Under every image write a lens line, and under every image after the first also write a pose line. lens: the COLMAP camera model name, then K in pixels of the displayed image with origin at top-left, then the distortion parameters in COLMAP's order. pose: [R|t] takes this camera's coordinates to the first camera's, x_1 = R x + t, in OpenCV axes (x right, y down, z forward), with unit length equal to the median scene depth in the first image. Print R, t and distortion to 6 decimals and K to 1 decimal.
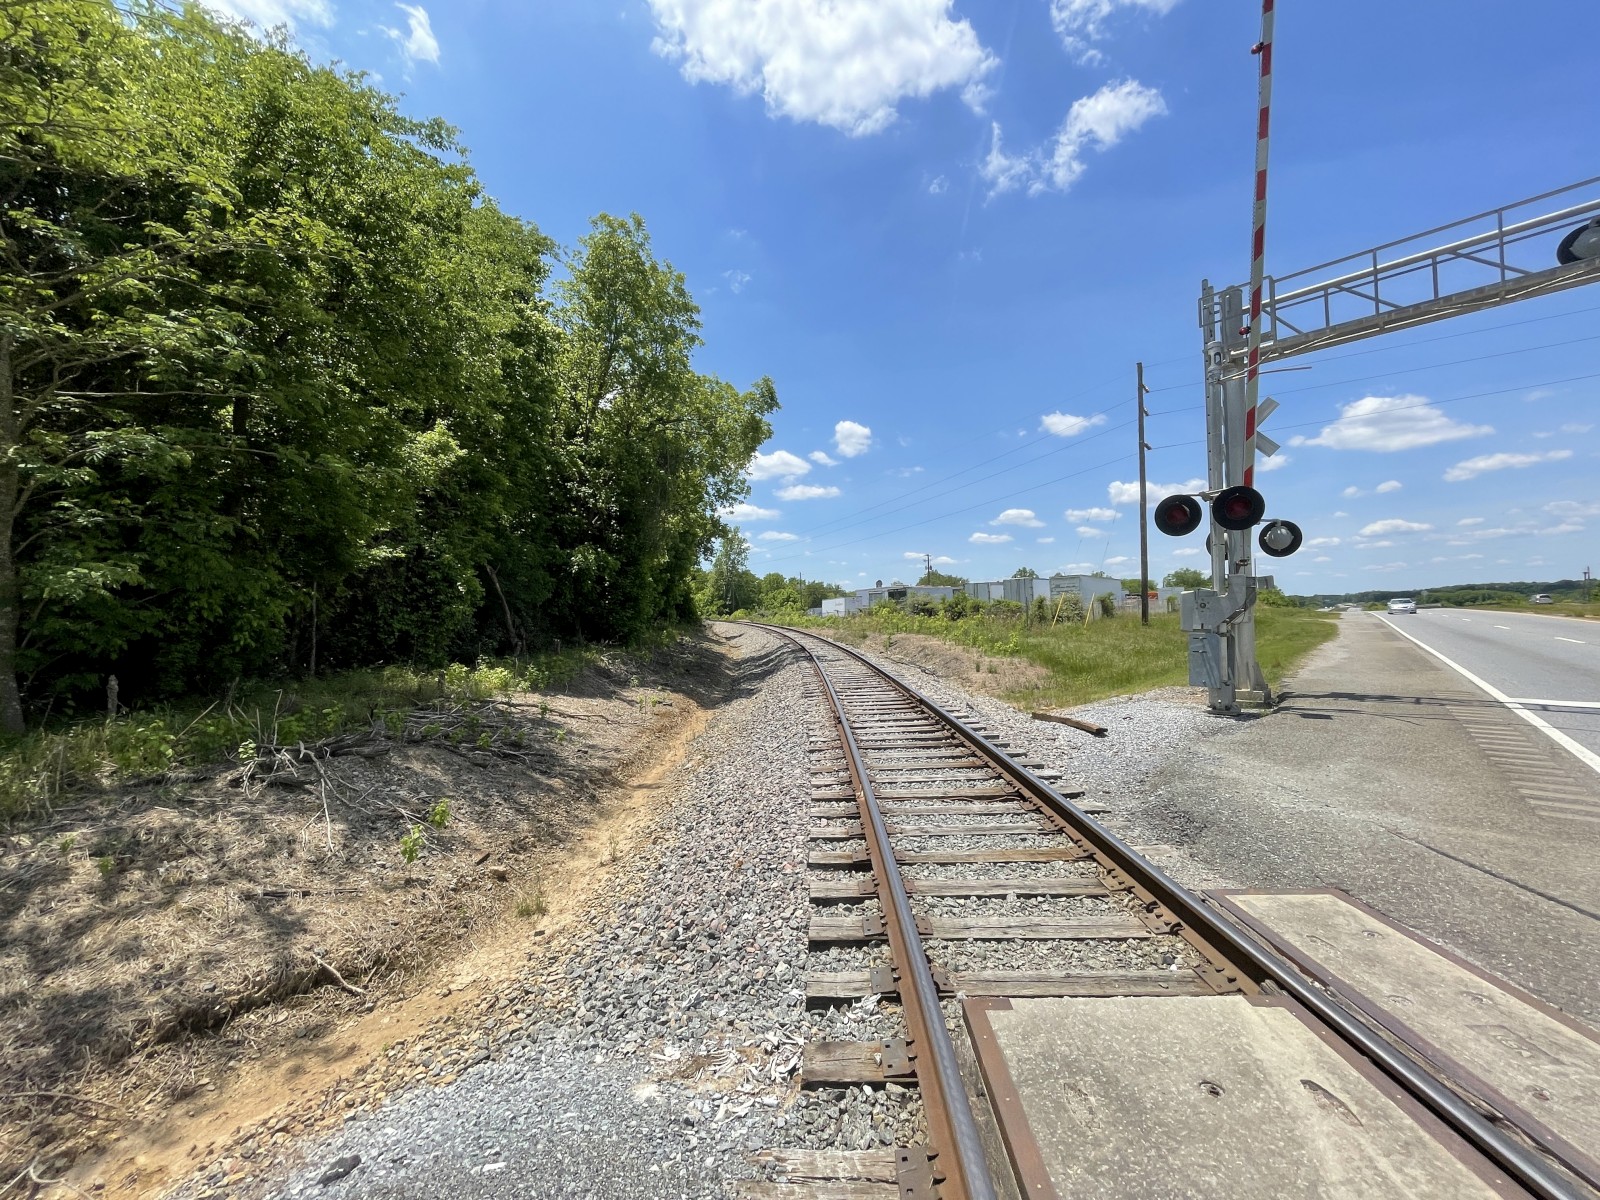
lens RADIAL K [[643.2, 0, 805.7], [0, 643.2, 608.7], [0, 0, 1]] dist [0.000543, -0.000138]
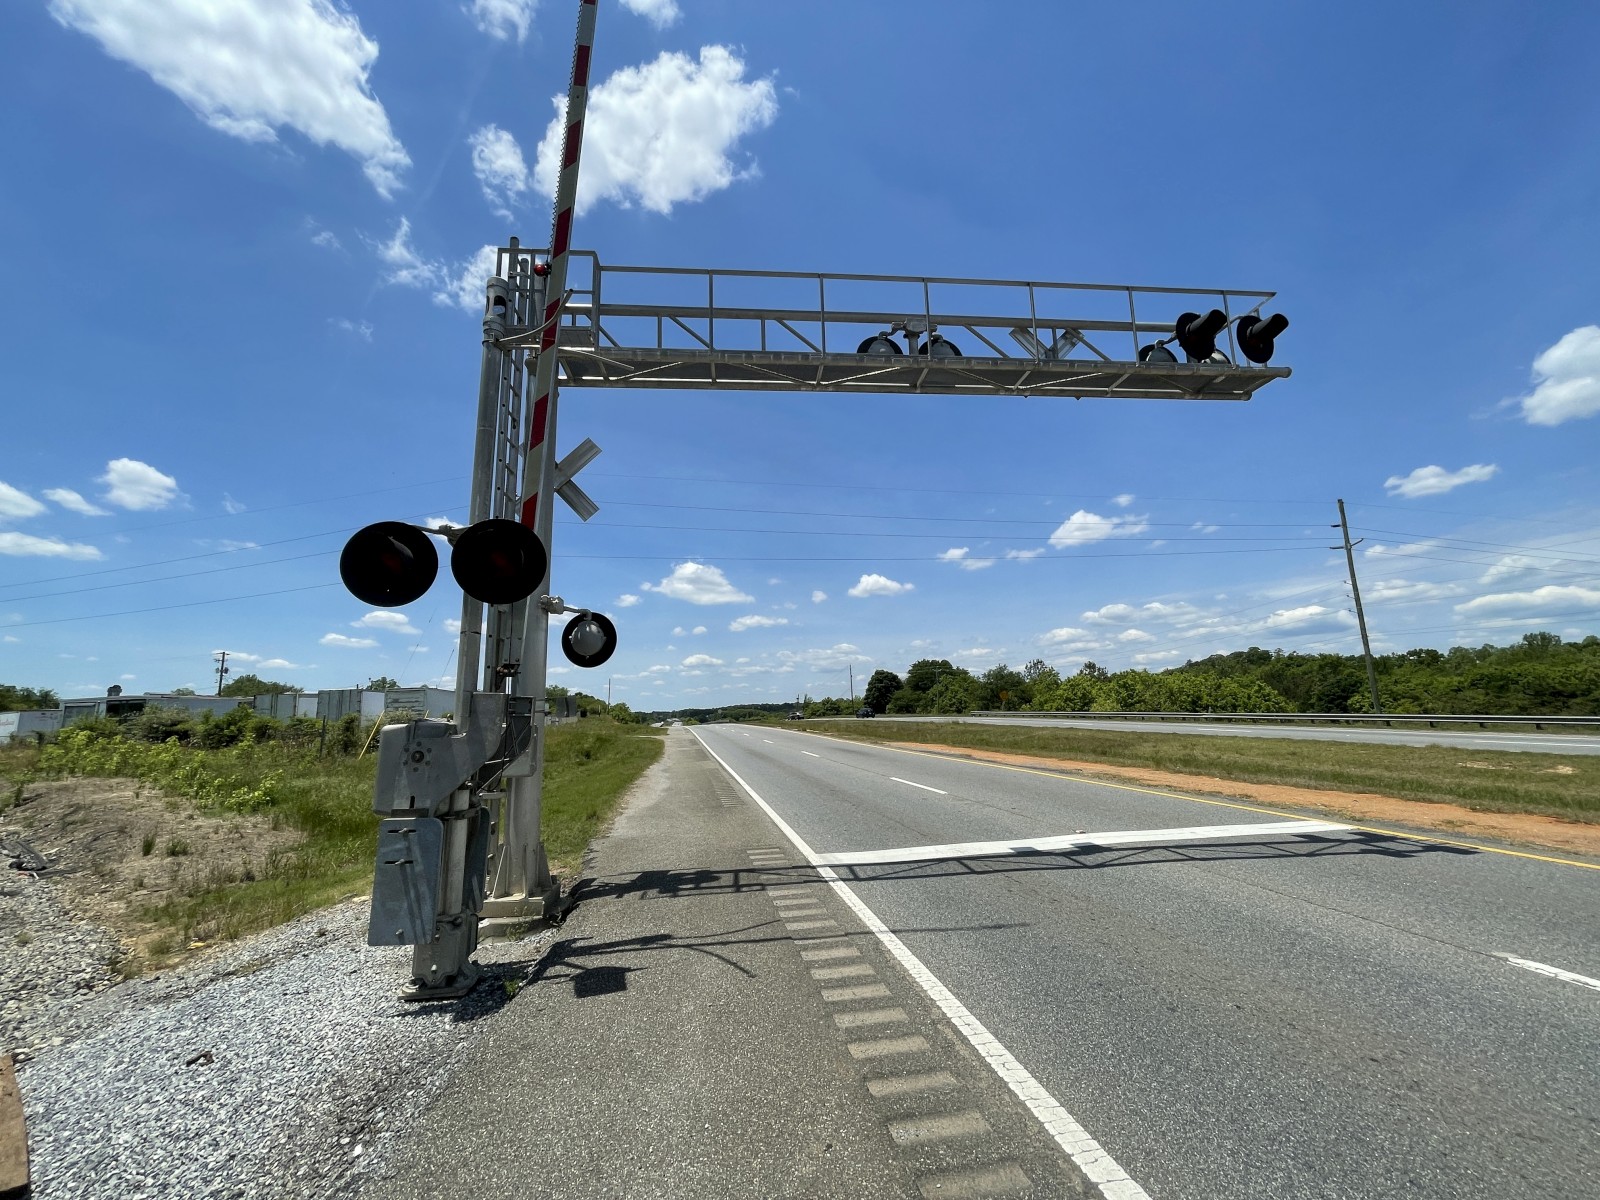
lens RADIAL K [[643.2, 0, 805.7], [0, 643.2, 608.7], [0, 0, 1]] dist [0.000543, -0.000138]
pose [[0.621888, 0.131433, 0.771997, 0.071174], [0.007062, 0.984834, -0.173358, -0.004569], [-0.783074, 0.113261, 0.611528, 0.082099]]
